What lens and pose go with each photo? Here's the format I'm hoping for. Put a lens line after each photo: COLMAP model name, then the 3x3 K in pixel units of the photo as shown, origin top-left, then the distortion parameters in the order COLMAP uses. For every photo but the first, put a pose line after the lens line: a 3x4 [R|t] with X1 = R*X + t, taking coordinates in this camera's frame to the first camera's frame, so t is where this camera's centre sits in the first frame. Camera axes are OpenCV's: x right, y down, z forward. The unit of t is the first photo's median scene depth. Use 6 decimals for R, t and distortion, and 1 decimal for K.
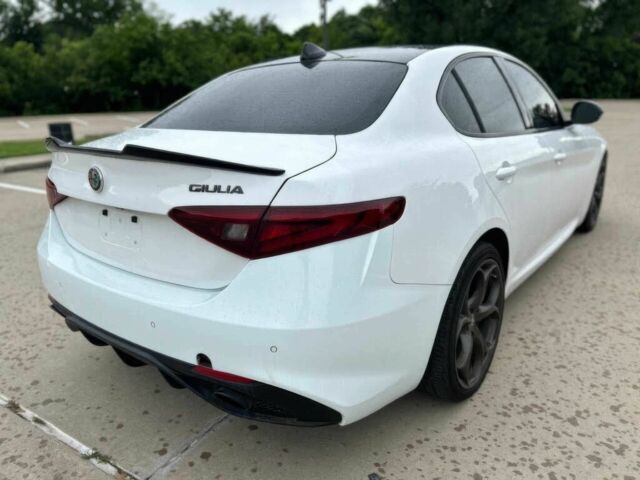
lens RADIAL K [[526.9, 0, 315.0], [0, 526.9, 243.5], [0, 0, 1]] dist [-0.012821, -0.012161]
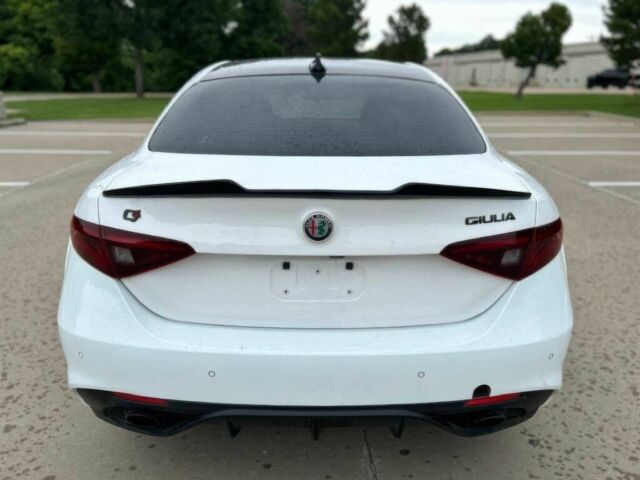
lens RADIAL K [[483.3, 0, 313.0], [0, 483.3, 242.9], [0, 0, 1]] dist [0.038878, -0.007494]
pose [[0.773933, -0.176418, 0.608198, -0.999634], [0.148409, 0.984194, 0.096632, -0.194709], [-0.615632, 0.015475, 0.787882, 0.485269]]
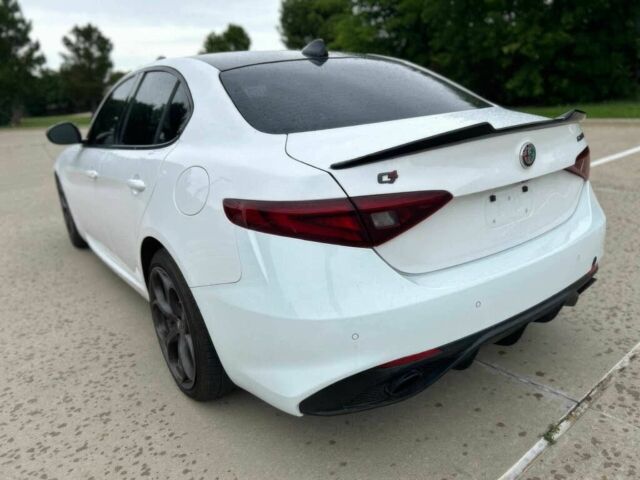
lens RADIAL K [[526.9, 0, 314.0], [0, 526.9, 234.4], [0, 0, 1]] dist [-0.012821, -0.012161]
pose [[0.242922, -0.249350, 0.937451, -1.714927], [0.324866, 0.931505, 0.163586, -0.319227], [-0.914030, 0.264807, 0.307288, 1.267229]]
